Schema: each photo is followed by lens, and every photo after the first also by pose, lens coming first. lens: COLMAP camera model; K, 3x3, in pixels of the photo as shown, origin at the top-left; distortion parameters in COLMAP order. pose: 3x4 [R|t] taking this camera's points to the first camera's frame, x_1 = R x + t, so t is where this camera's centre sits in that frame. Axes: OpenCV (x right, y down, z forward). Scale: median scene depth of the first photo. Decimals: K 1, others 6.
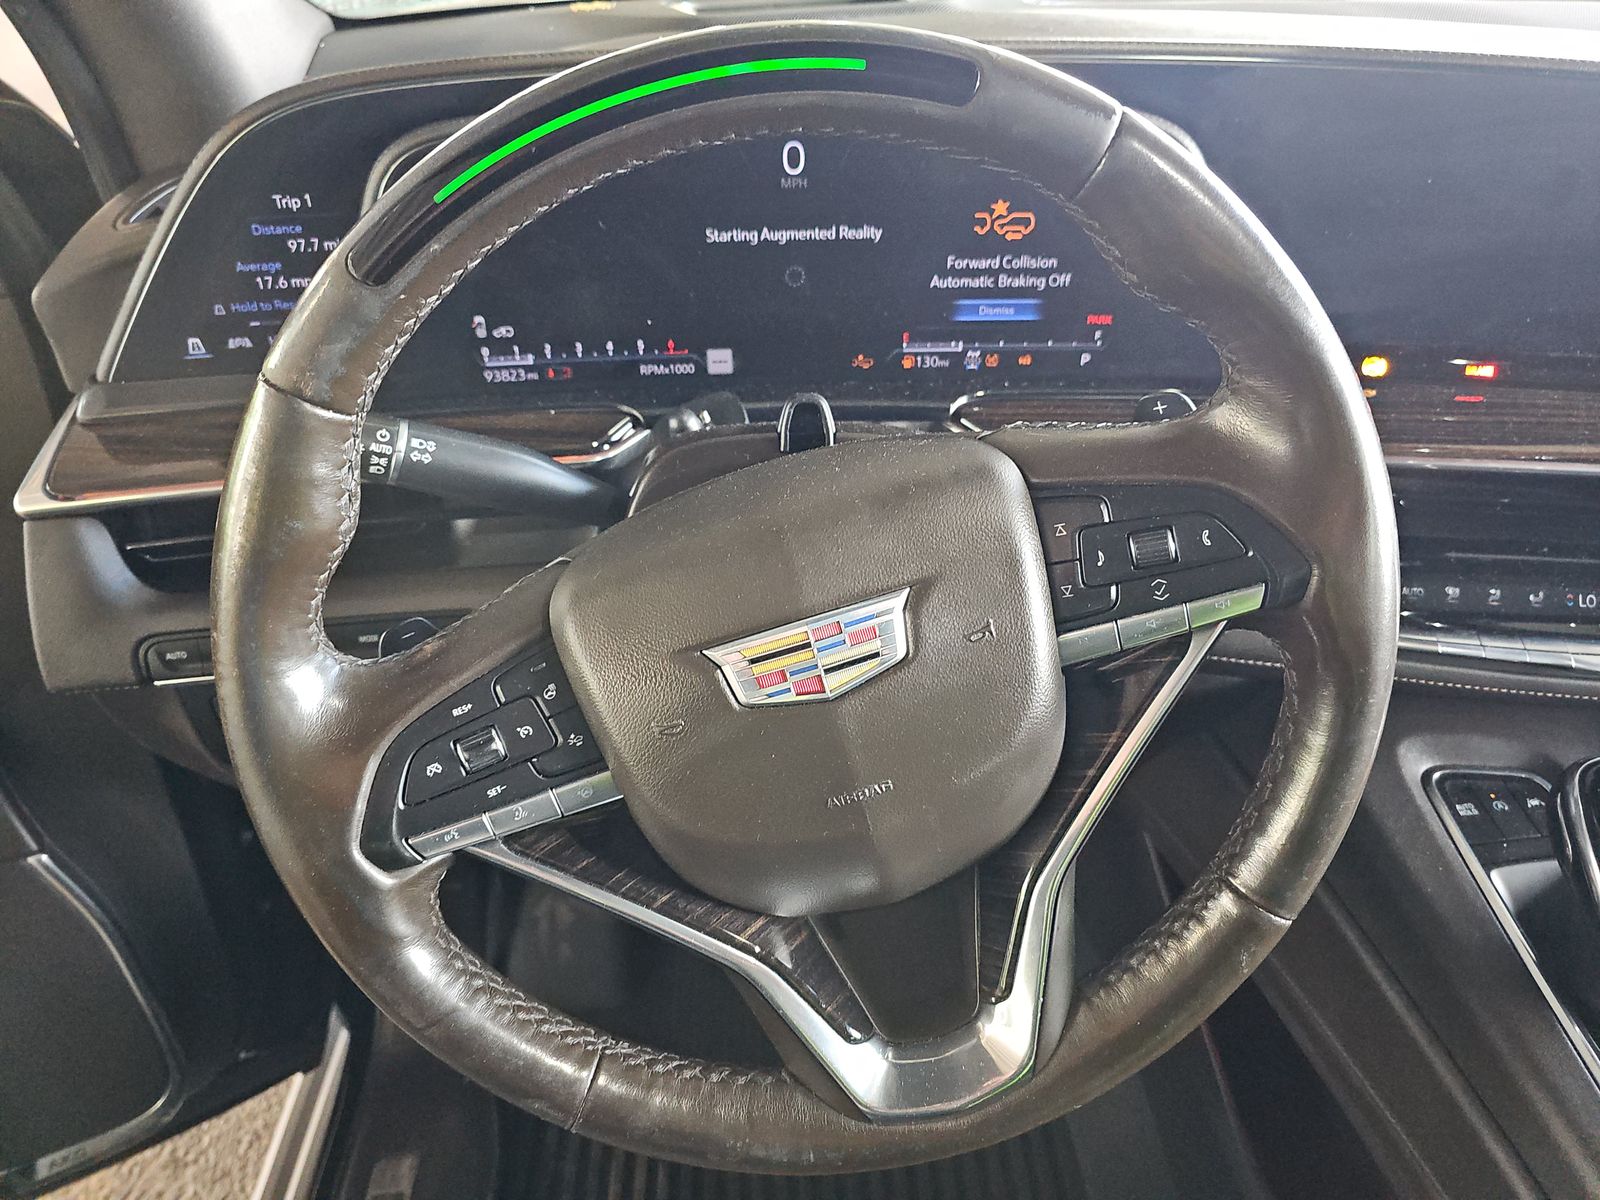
lens RADIAL K [[1051.2, 0, 800.0], [0, 1051.2, 600.0], [0, 0, 1]] dist [0.002659, -0.000020]
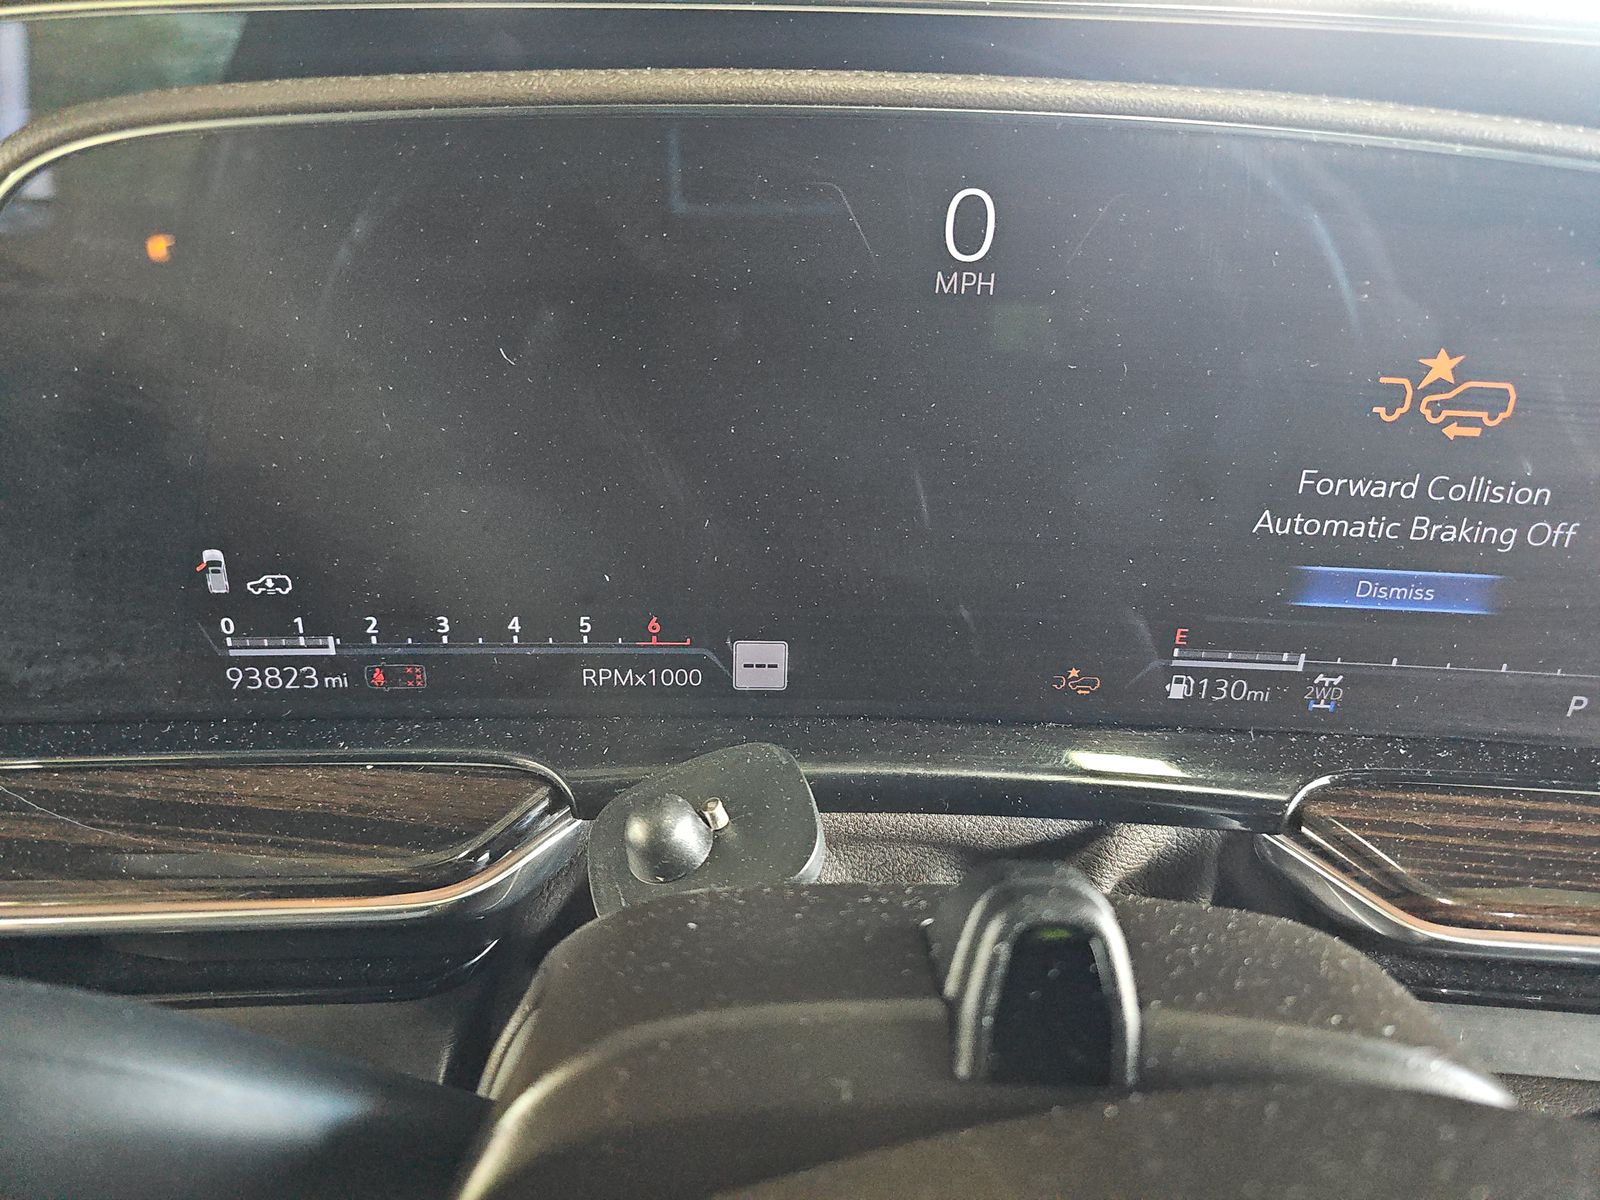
lens RADIAL K [[1077.9, 0, 800.0], [0, 1077.9, 600.0], [0, 0, 1]] dist [-0.030327, -0.000232]
pose [[0.998194, 0.052833, -0.028587, -0.049167], [-0.057021, 0.983059, -0.174197, -0.180667], [0.018899, 0.175512, 0.984296, 0.558826]]
